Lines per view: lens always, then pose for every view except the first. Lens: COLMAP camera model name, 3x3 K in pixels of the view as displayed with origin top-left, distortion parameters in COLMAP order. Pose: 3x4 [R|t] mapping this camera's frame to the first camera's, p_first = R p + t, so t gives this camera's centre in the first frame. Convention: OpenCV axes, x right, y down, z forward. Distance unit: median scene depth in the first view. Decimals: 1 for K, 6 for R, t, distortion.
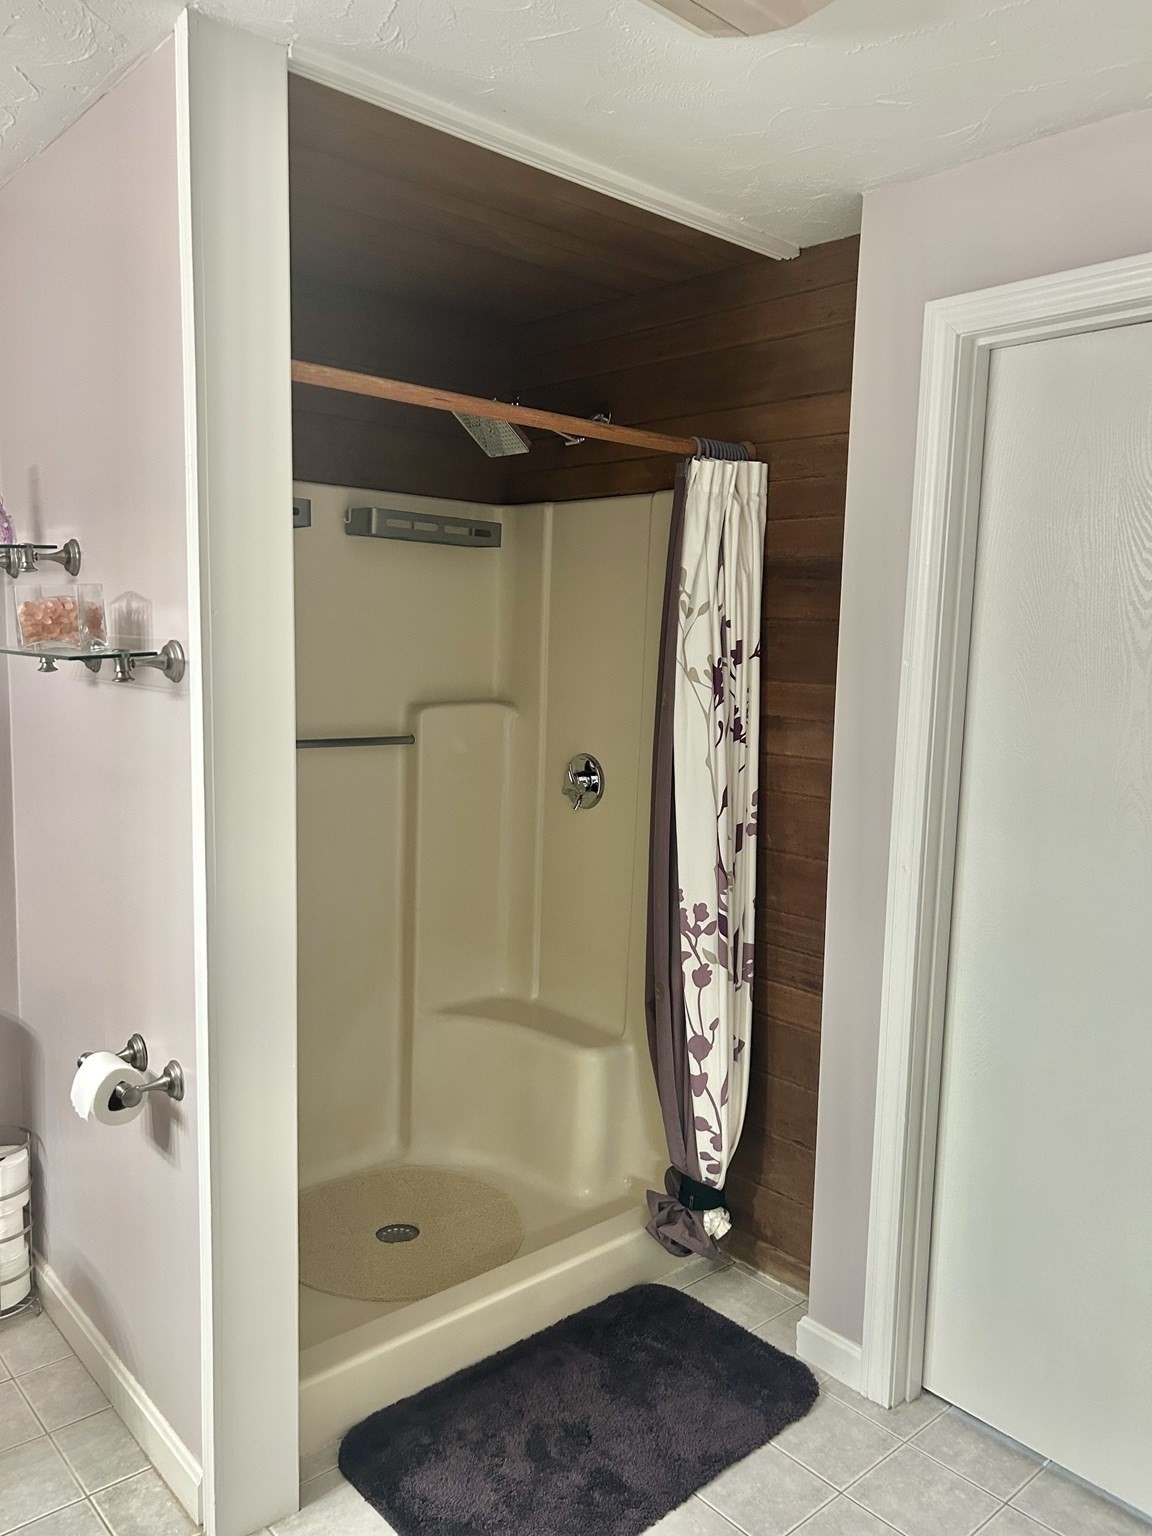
lens RADIAL K [[1154.5, 0, 556.5], [0, 1154.5, 769.7], [0, 0, 1]] dist [0.012861, 0.001386]
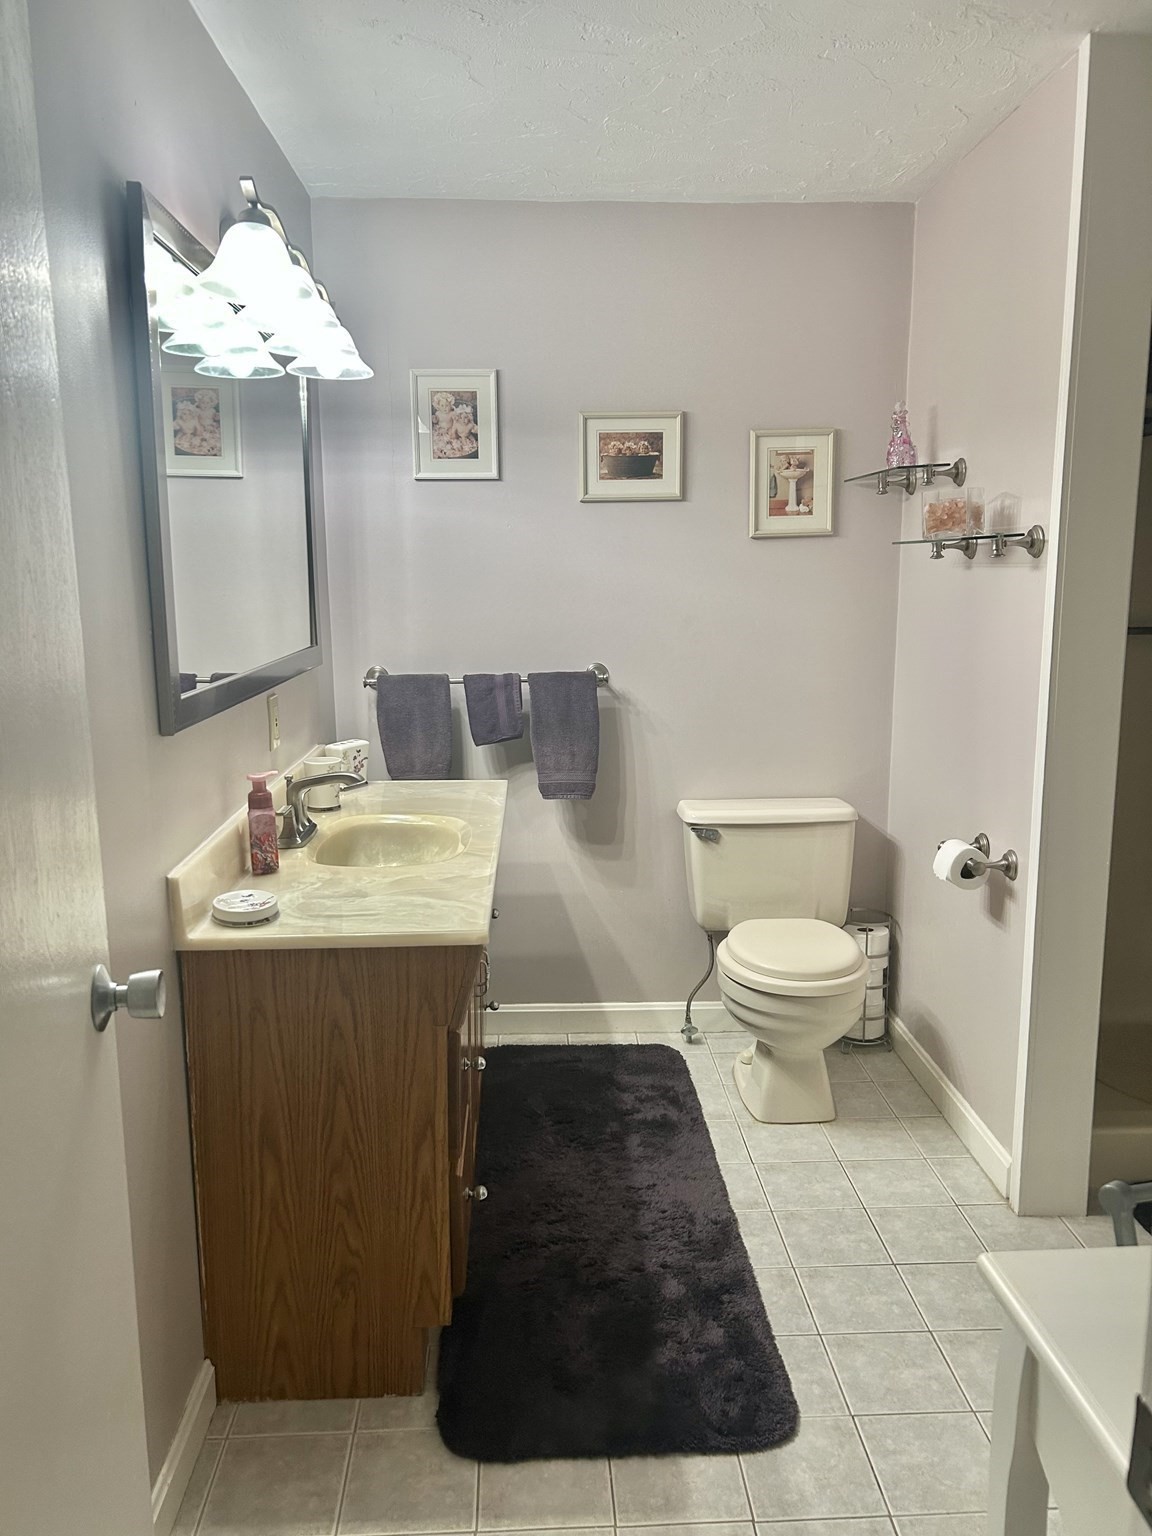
lens RADIAL K [[1154.5, 0, 556.5], [0, 1154.5, 769.7], [0, 0, 1]] dist [0.012861, 0.001386]
pose [[0.773169, 0.080101, -0.629121, 0.091267], [-0.048553, 0.996557, 0.067213, 0.095793], [0.632339, -0.021421, 0.774396, -0.348034]]
